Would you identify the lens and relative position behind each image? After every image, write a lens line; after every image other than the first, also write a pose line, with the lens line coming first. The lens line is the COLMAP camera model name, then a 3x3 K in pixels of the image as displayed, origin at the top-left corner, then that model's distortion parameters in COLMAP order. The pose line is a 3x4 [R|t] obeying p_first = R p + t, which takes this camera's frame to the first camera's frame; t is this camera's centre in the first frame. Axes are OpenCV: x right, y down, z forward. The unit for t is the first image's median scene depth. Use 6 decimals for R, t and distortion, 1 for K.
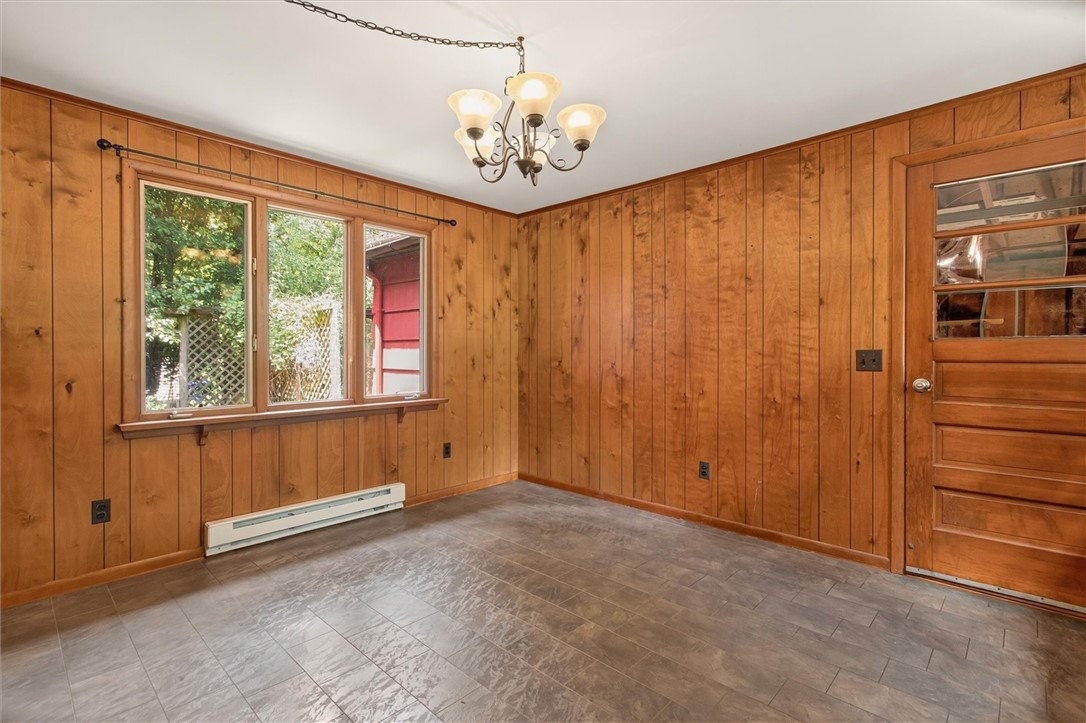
lens RADIAL K [[507.9, 0, 536.6], [0, 507.9, 352.4], [0, 0, 1]] dist [-0.001202, -0.000210]
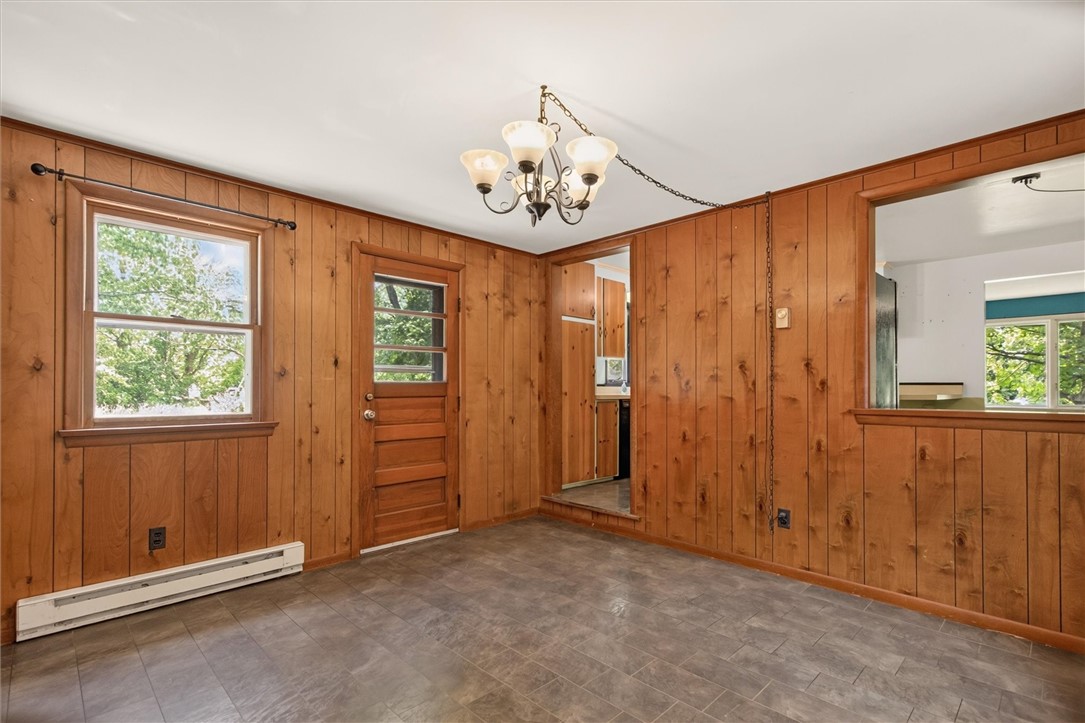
lens RADIAL K [[504.7, 0, 520.7], [0, 504.7, 387.4], [0, 0, 1]] dist [-0.000769, -0.000303]
pose [[-0.997842, -0.000647, 0.065651, -0.031119], [-0.000954, 0.999989, -0.004640, -0.000141], [-0.065647, -0.004692, -0.997832, 1.225409]]
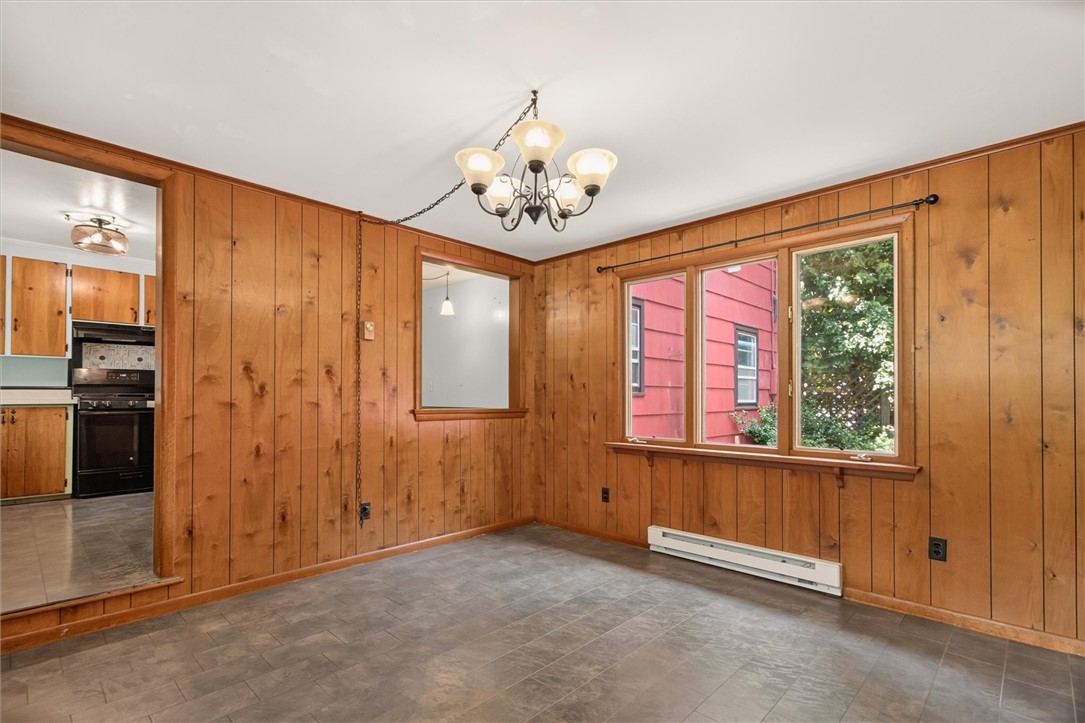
lens RADIAL K [[513.7, 0, 541.4], [0, 513.7, 396.0], [0, 0, 1]] dist [-0.001662, -0.000690]
pose [[-0.004592, -0.000697, -0.999989, 0.605882], [-0.005338, 0.999986, -0.000672, -0.000243], [0.999975, 0.005335, -0.004596, 0.618571]]
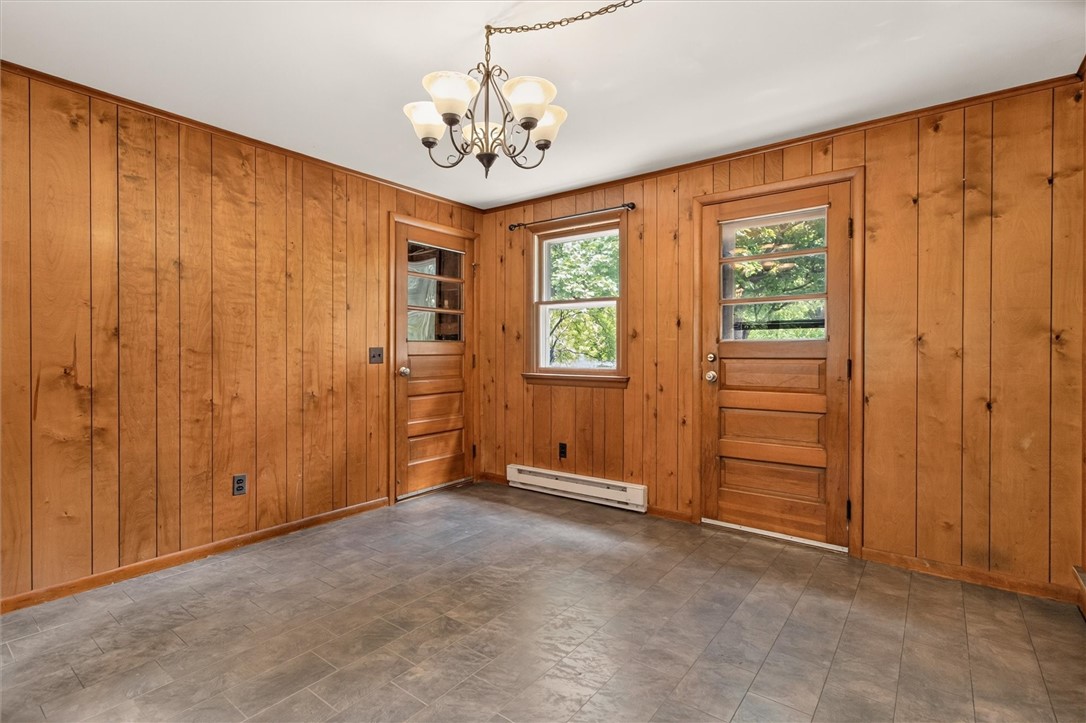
lens RADIAL K [[507.9, 0, 536.6], [0, 507.9, 352.4], [0, 0, 1]] dist [-0.001202, -0.000210]
pose [[-0.097561, -0.005982, 0.995212, -0.614085], [-0.000892, 0.999982, 0.005924, -0.000378], [-0.995229, -0.000310, -0.097564, 0.609238]]
